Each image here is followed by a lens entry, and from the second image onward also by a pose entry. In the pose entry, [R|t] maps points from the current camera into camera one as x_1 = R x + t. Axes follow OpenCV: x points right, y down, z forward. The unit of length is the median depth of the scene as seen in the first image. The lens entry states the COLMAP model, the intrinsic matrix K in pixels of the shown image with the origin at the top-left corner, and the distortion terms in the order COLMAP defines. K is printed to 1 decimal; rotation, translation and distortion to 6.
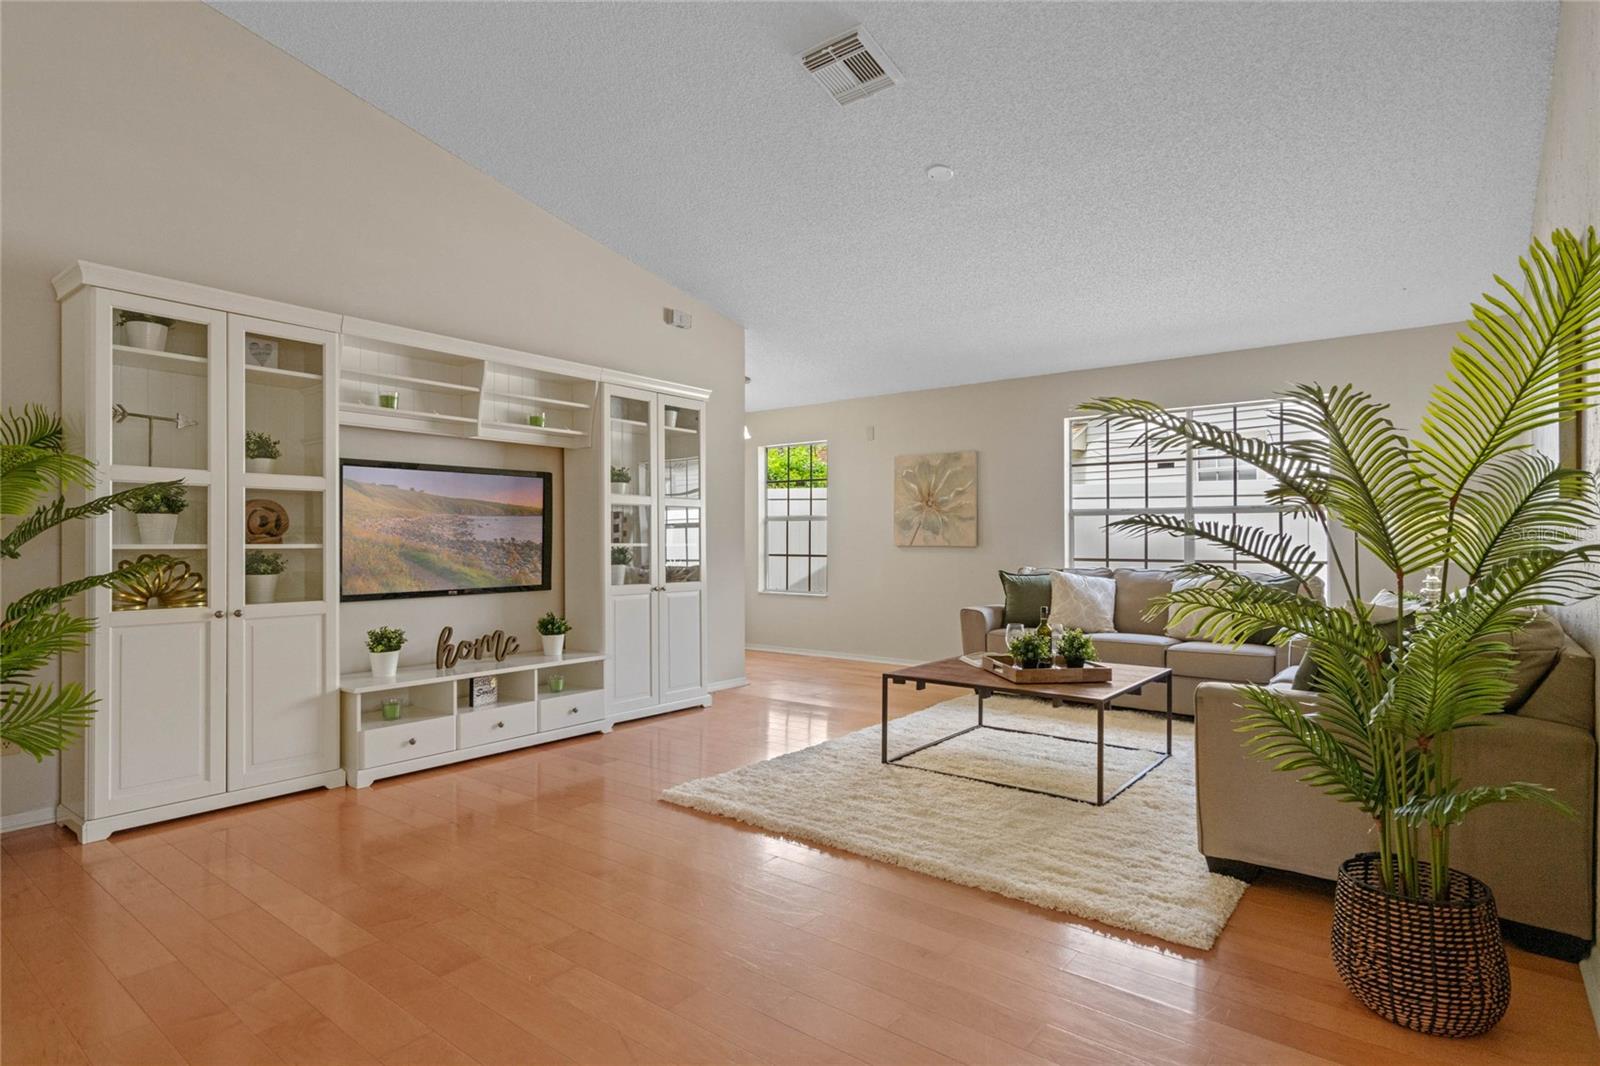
lens RADIAL K [[831.3, 0, 800.0], [0, 831.3, 533.0], [0, 0, 1]] dist [-0.002738, 0.000101]
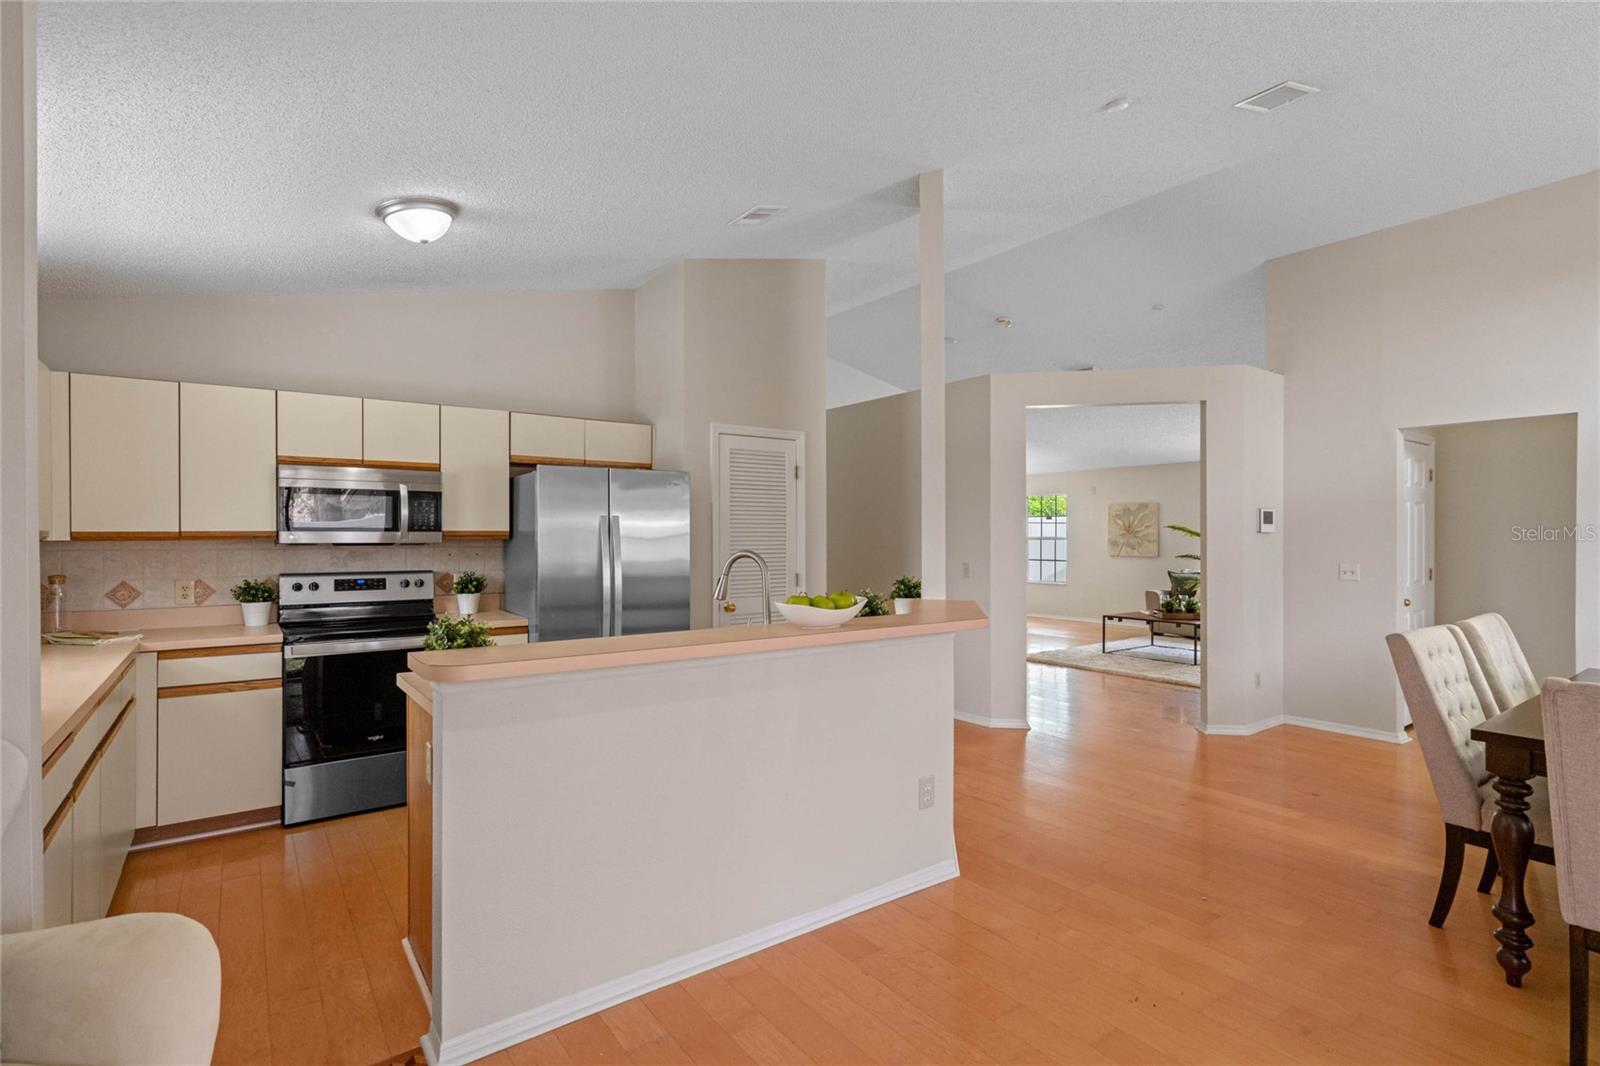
lens RADIAL K [[768.2, 0, 800.0], [0, 768.2, 533.0], [0, 0, 1]] dist [0.000924, 0.000425]
pose [[0.964151, -0.003718, -0.265329, -0.088548], [0.005174, 0.999975, 0.004787, -0.046528], [0.265305, -0.005988, 0.964146, -0.782038]]
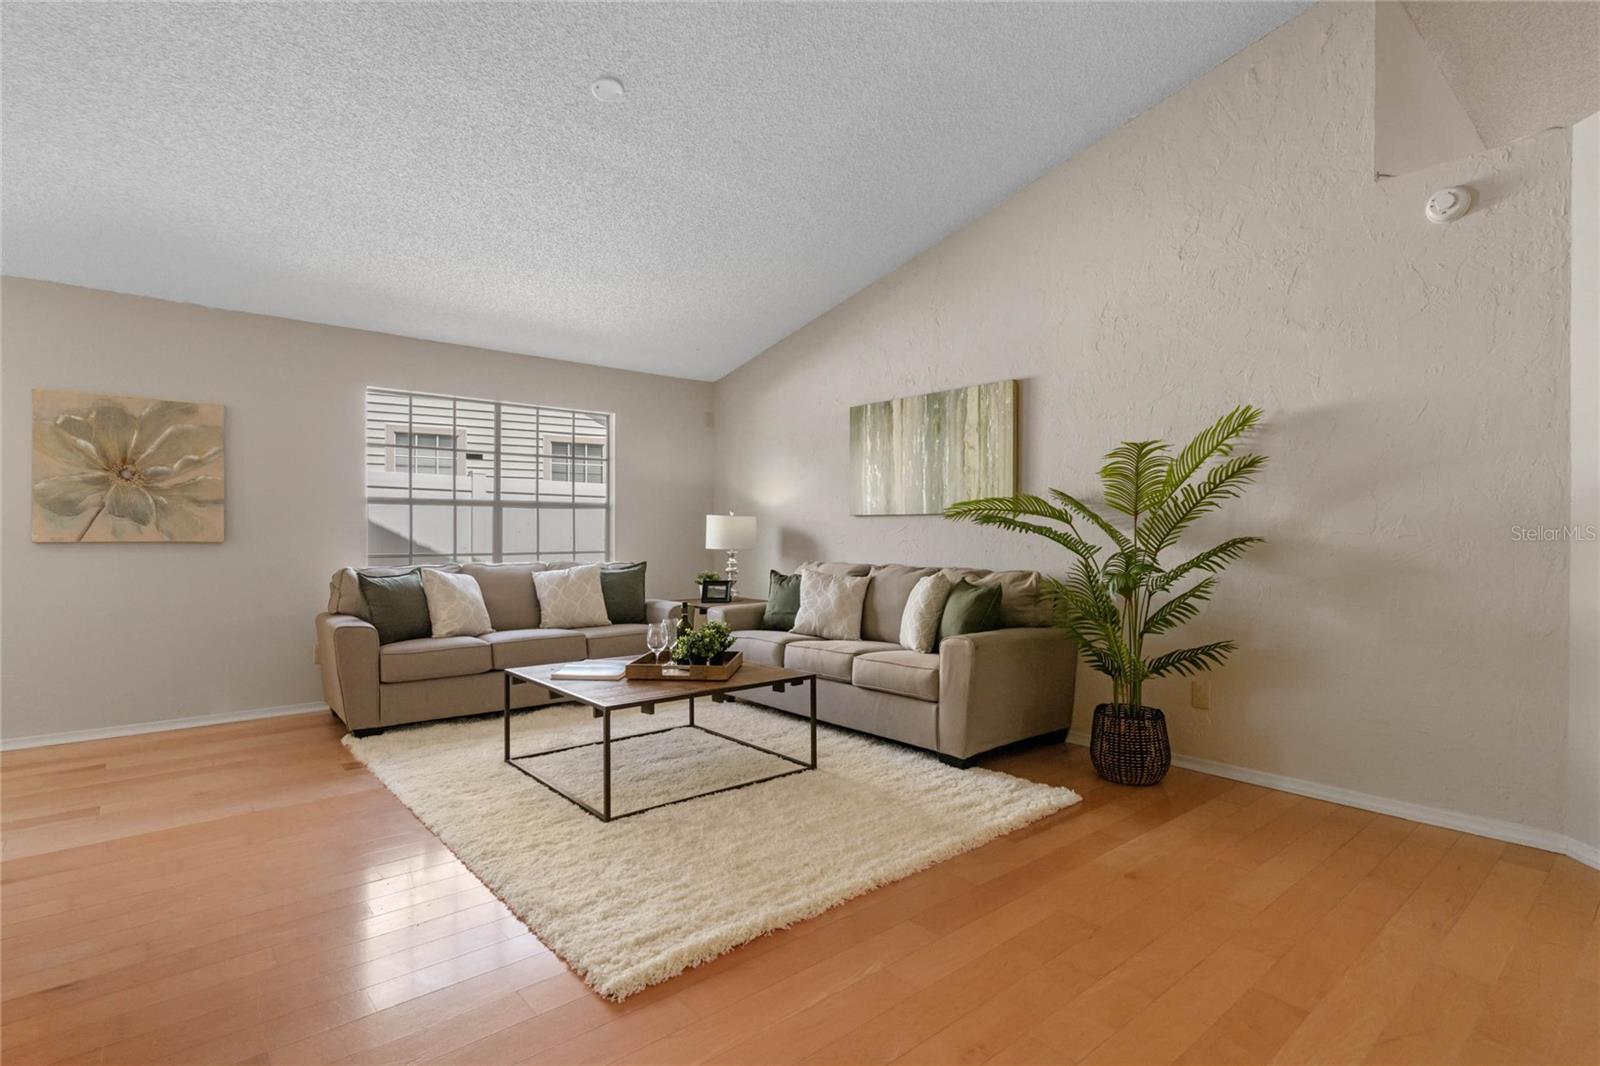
lens RADIAL K [[768.2, 0, 800.0], [0, 768.2, 533.0], [0, 0, 1]] dist [0.000924, 0.000425]
pose [[0.198968, -0.001096, 0.980005, -0.328947], [-0.012296, 0.999918, 0.003615, 0.000375], [-0.979929, -0.012770, 0.198938, 0.393576]]
